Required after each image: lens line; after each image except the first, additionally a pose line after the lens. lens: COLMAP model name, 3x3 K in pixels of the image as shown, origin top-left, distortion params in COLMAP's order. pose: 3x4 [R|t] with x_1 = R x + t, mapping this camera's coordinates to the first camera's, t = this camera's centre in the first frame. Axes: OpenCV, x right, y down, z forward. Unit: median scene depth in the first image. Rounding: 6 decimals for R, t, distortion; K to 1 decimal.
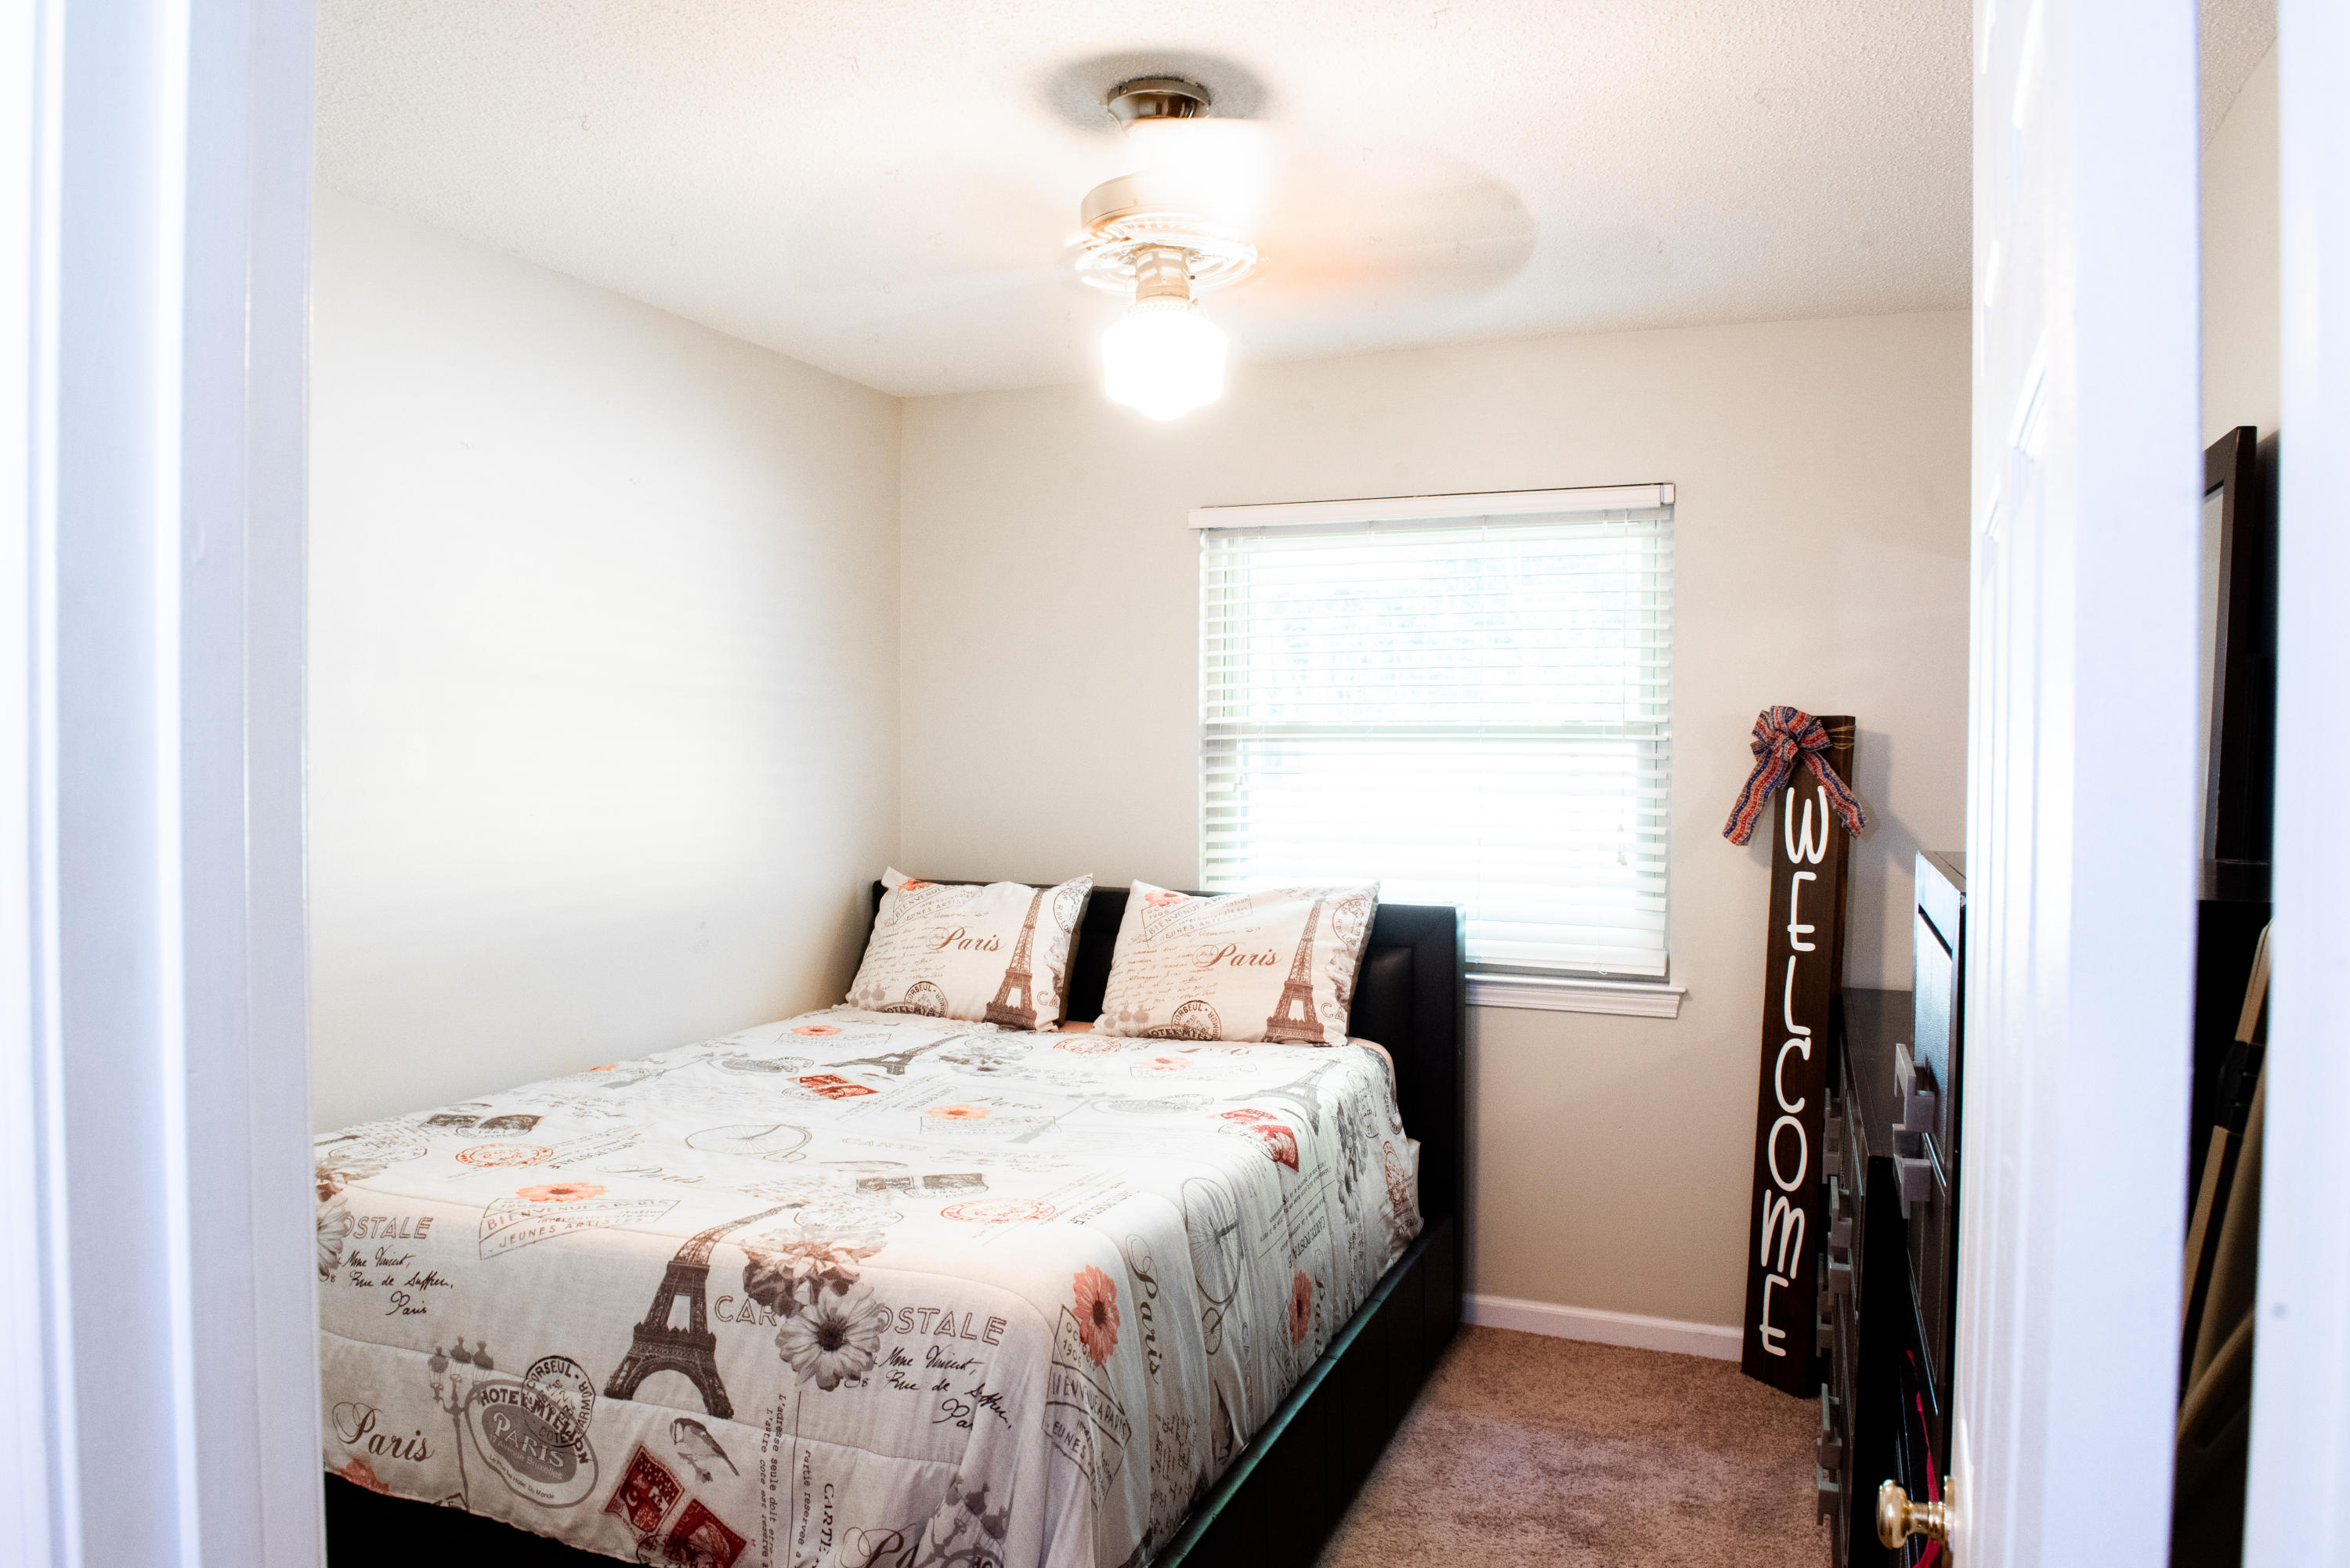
lens RADIAL K [[1605.4, 0, 1175.0], [0, 1605.4, 784.0], [0, 0, 1]] dist [-0.050315, -0.002613]
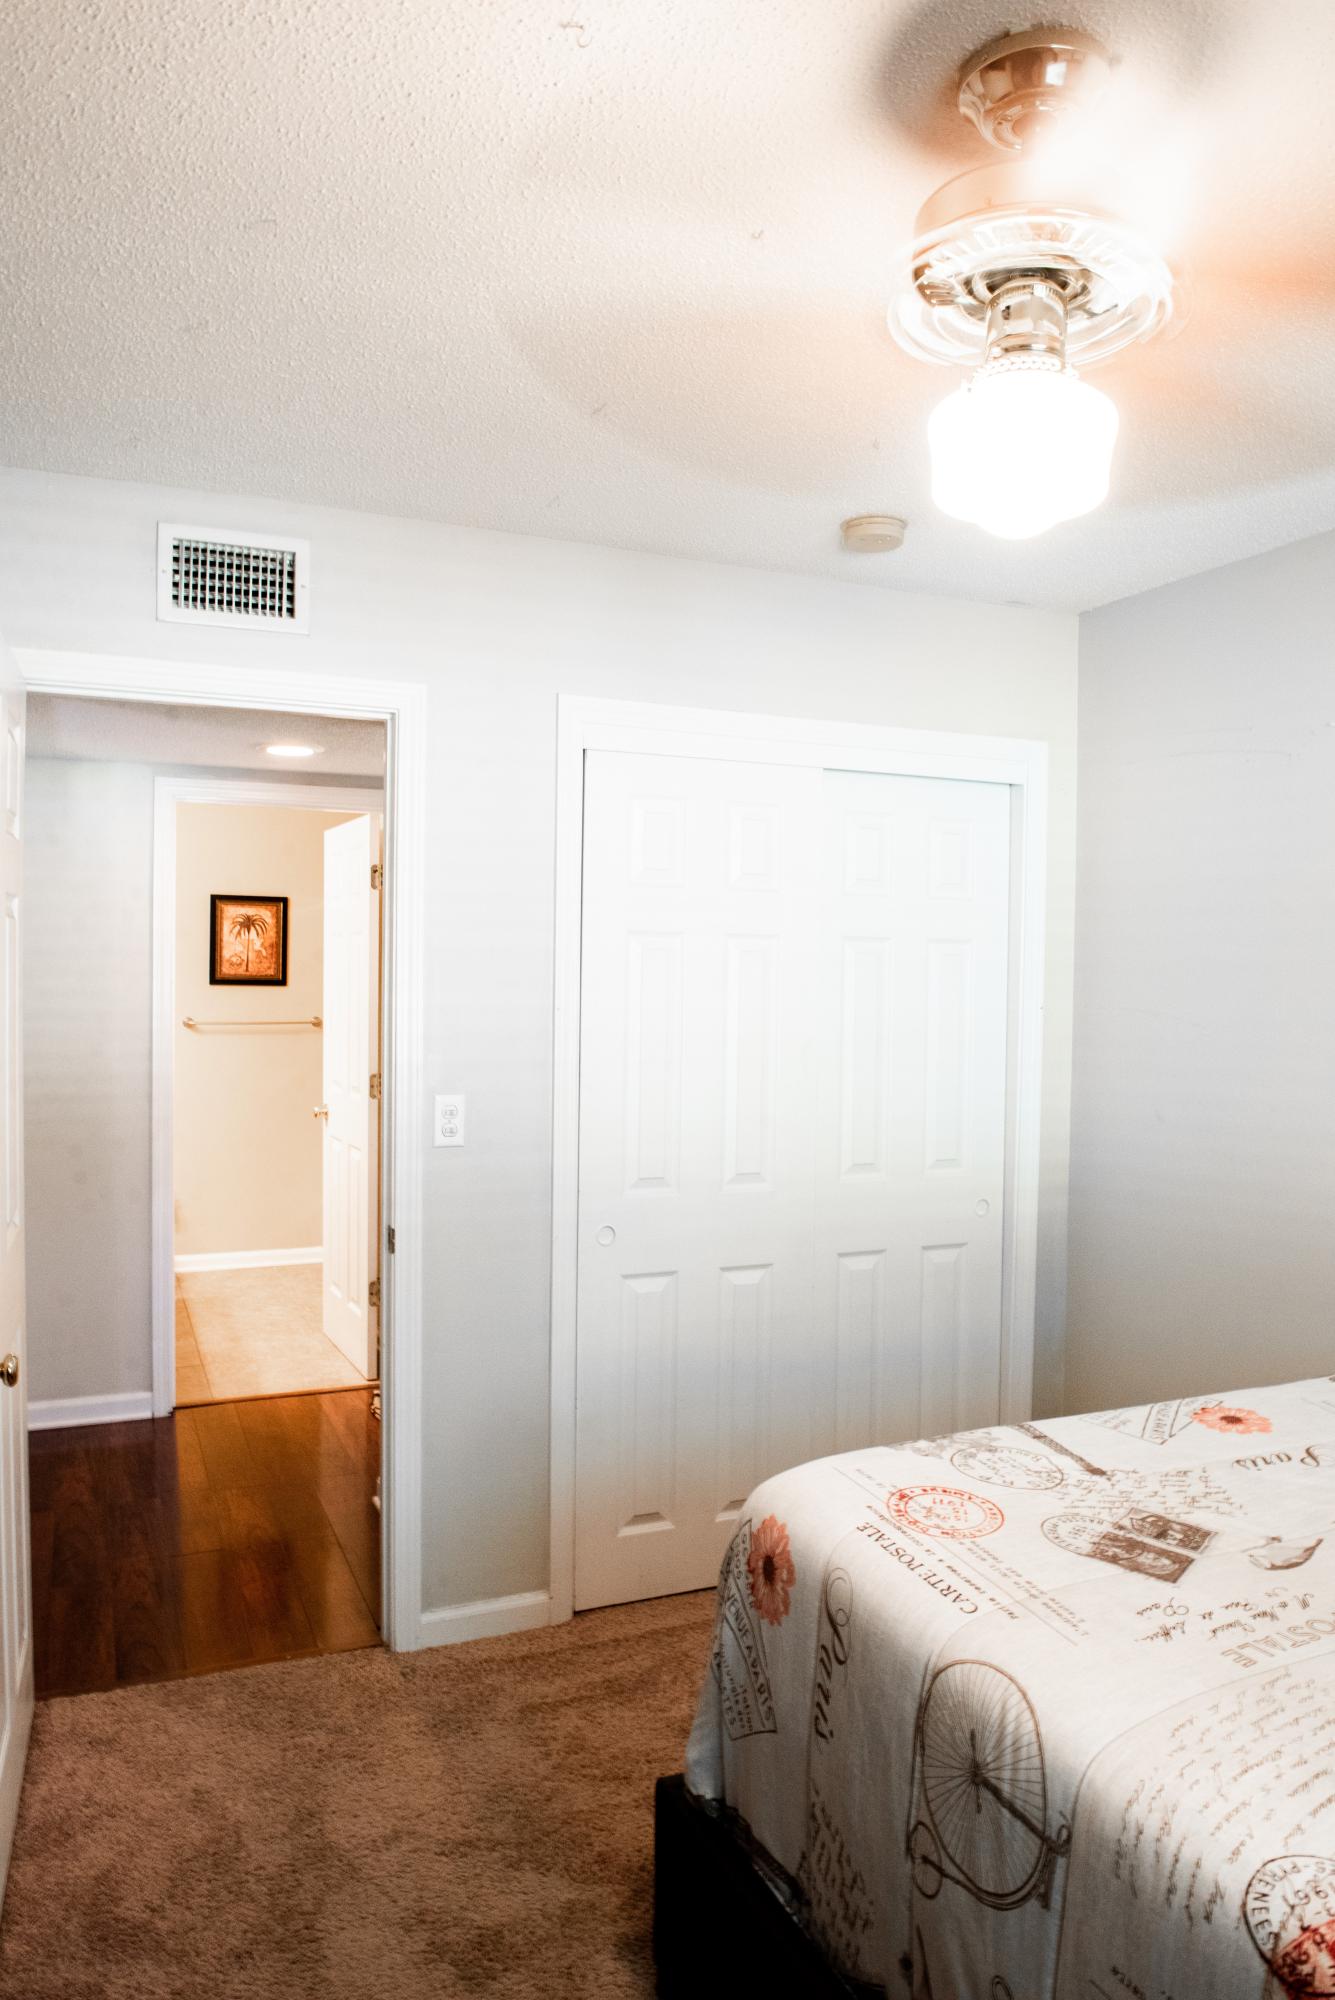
lens RADIAL K [[1366.4, 0, 667.5], [0, 1366.4, 1000.0], [0, 0, 1]] dist [-0.050315, -0.002613]
pose [[-0.719984, -0.004170, -0.693978, 0.329442], [-0.032347, 0.999097, 0.027556, -0.024324], [0.693236, 0.042289, -0.719469, 0.874967]]
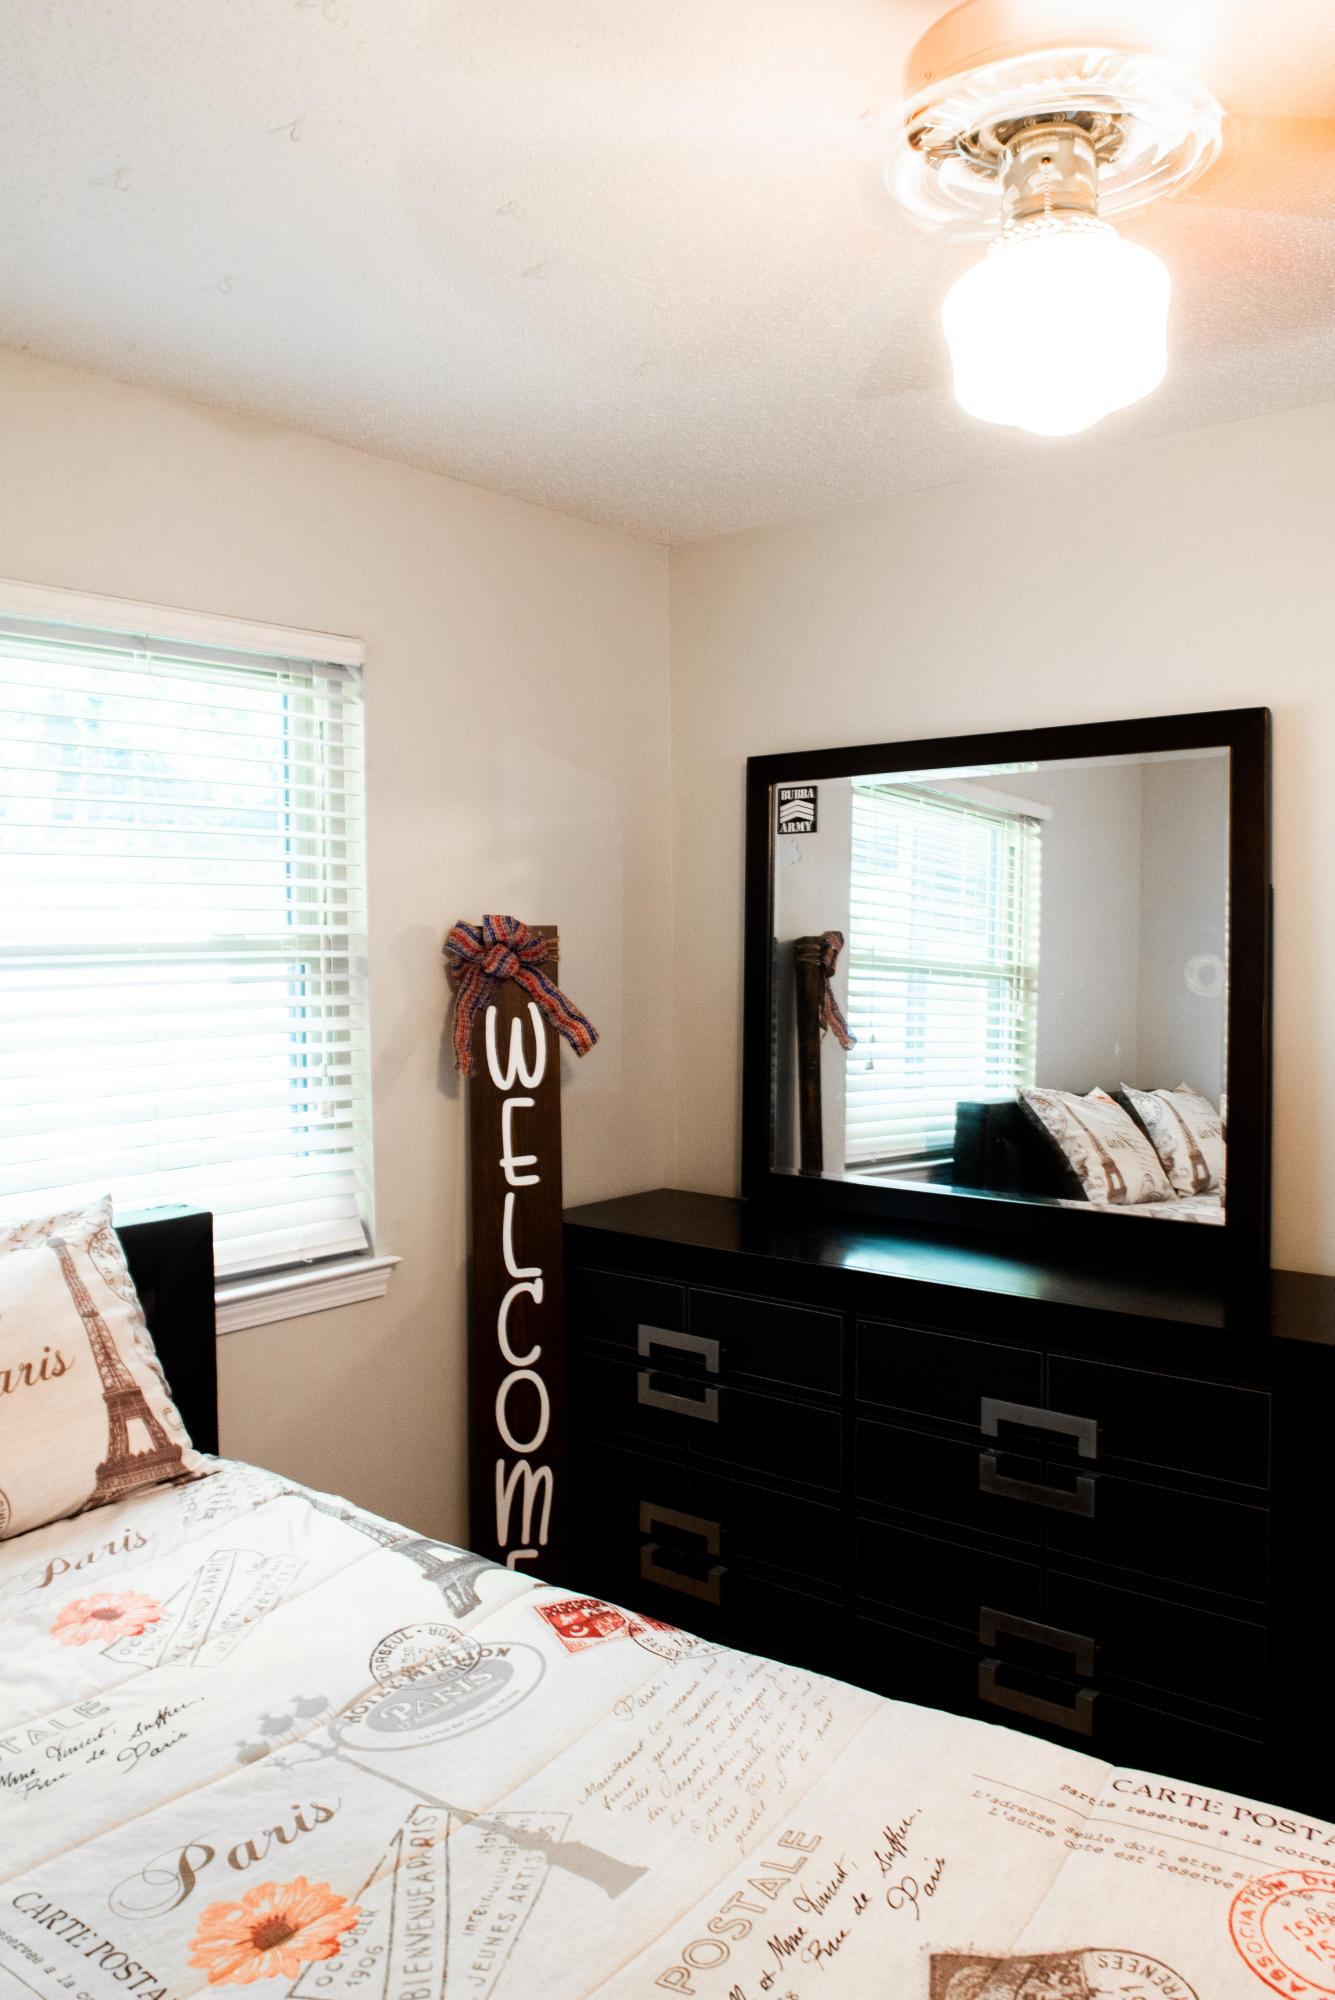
lens RADIAL K [[1441.1, 0, 667.5], [0, 1441.1, 1000.0], [0, 0, 1]] dist [0.030909, -0.185854]
pose [[0.337431, -0.054142, 0.939792, -0.343643], [0.042108, 0.998213, 0.042389, -0.031827], [-0.940408, 0.025269, 0.339108, 0.639447]]
